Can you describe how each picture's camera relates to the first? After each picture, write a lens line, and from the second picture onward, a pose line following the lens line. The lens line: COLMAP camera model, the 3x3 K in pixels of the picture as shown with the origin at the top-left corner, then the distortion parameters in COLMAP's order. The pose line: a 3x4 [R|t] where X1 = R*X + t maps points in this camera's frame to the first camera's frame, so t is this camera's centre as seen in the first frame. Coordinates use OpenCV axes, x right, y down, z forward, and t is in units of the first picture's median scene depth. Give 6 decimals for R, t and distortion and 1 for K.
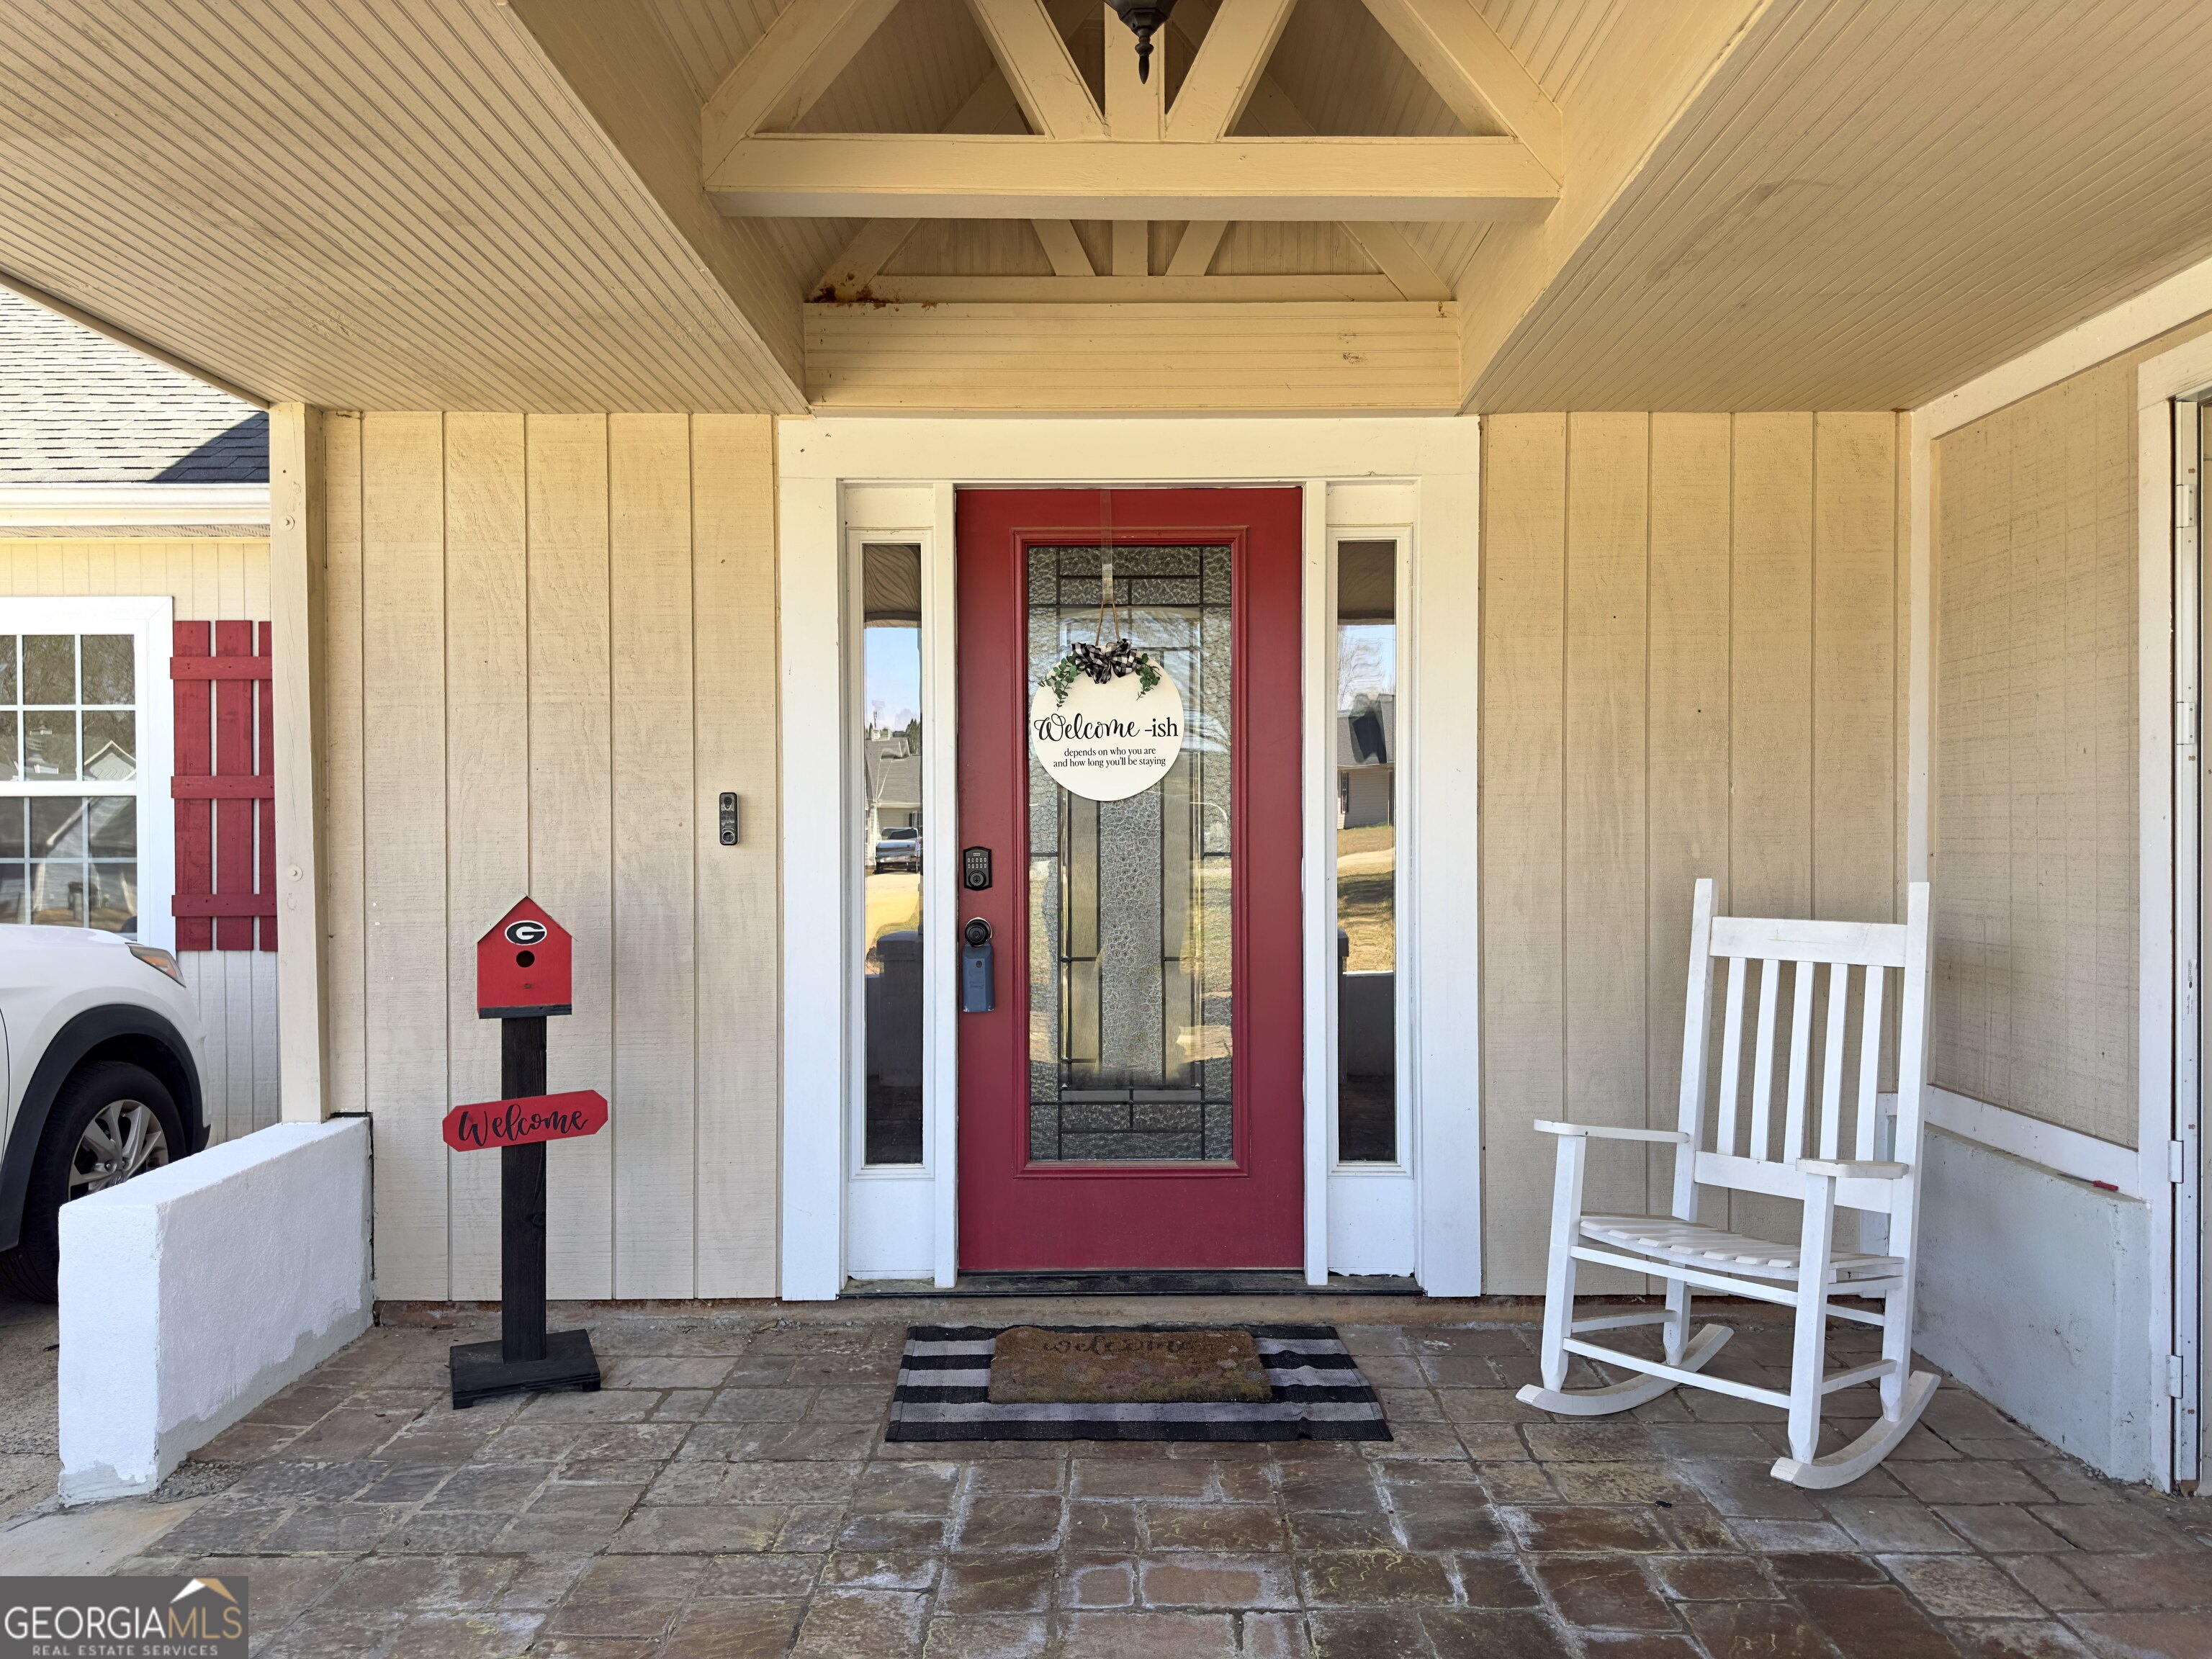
lens RADIAL K [[1581.0, 0, 1097.2], [0, 1581.0, 828.6], [0, 0, 1]] dist [0.023666, -0.005664]
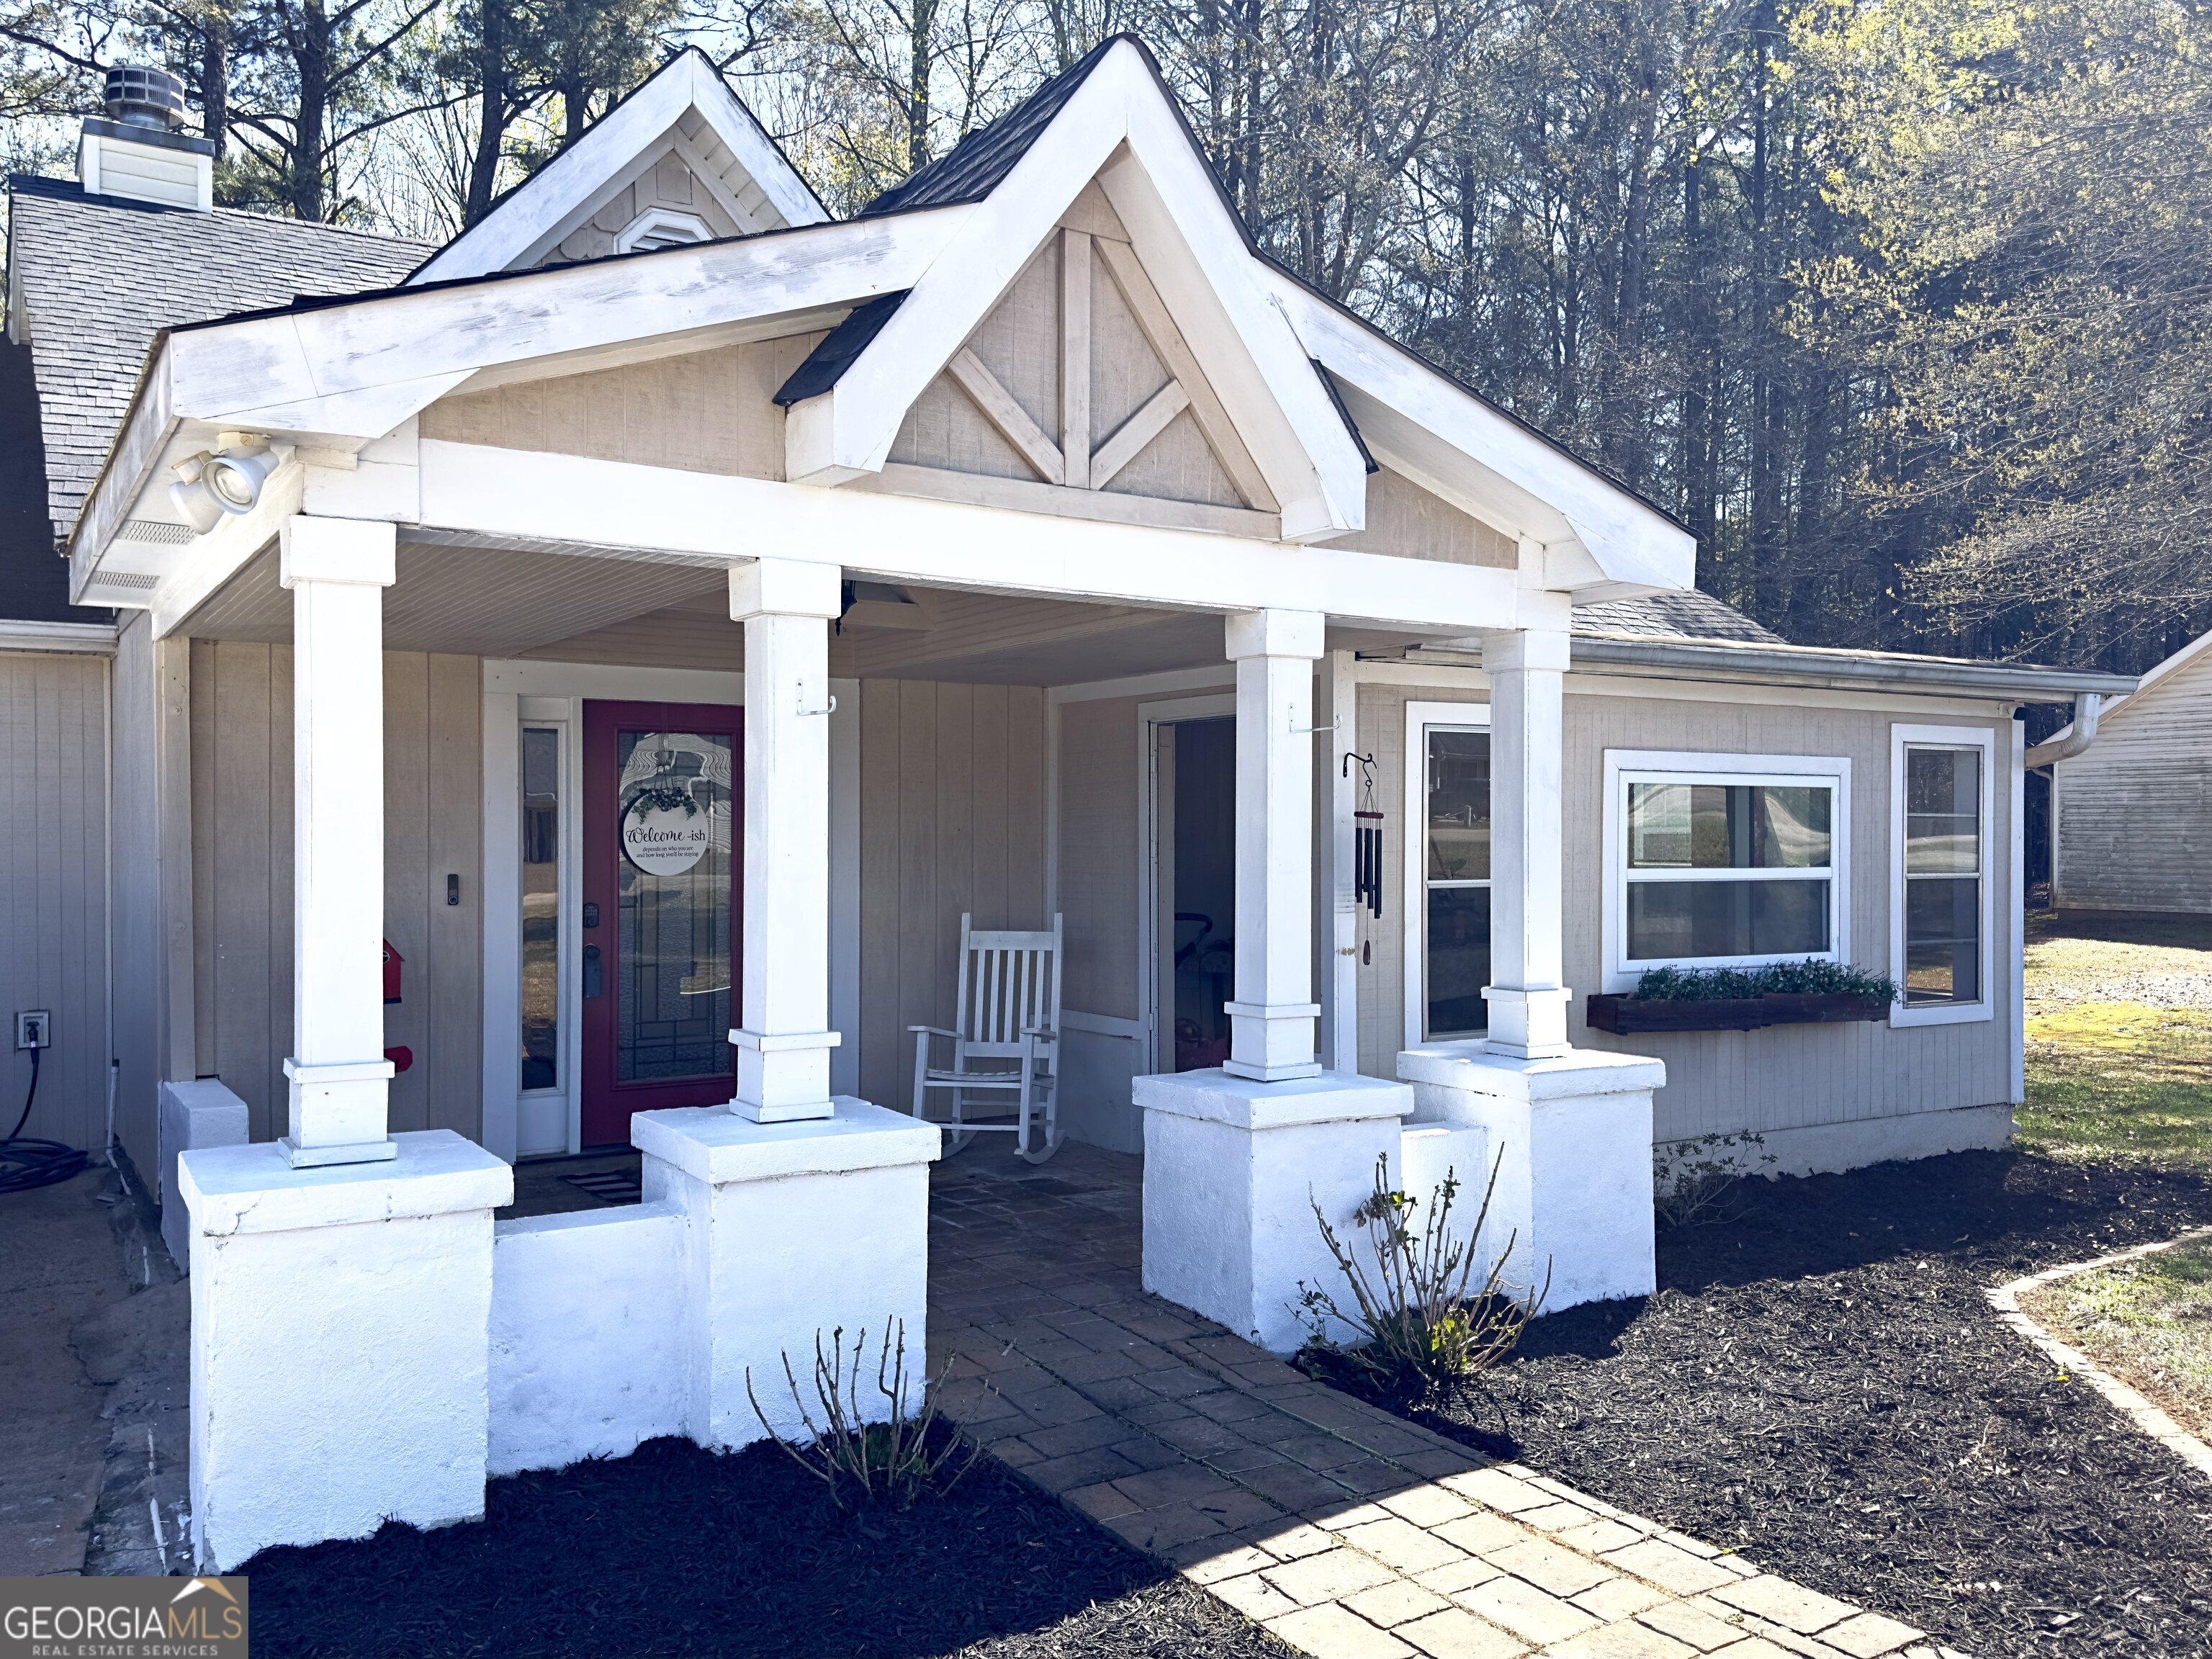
lens RADIAL K [[1841.7, 0, 1114.9], [0, 1841.7, 829.8], [0, 0, 1]] dist [0.034371, -0.002015]
pose [[0.846597, 0.002854, 0.532226, -0.707243], [0.001197, 0.999973, -0.007266, -0.056451], [-0.532232, 0.006788, 0.846571, -1.100316]]
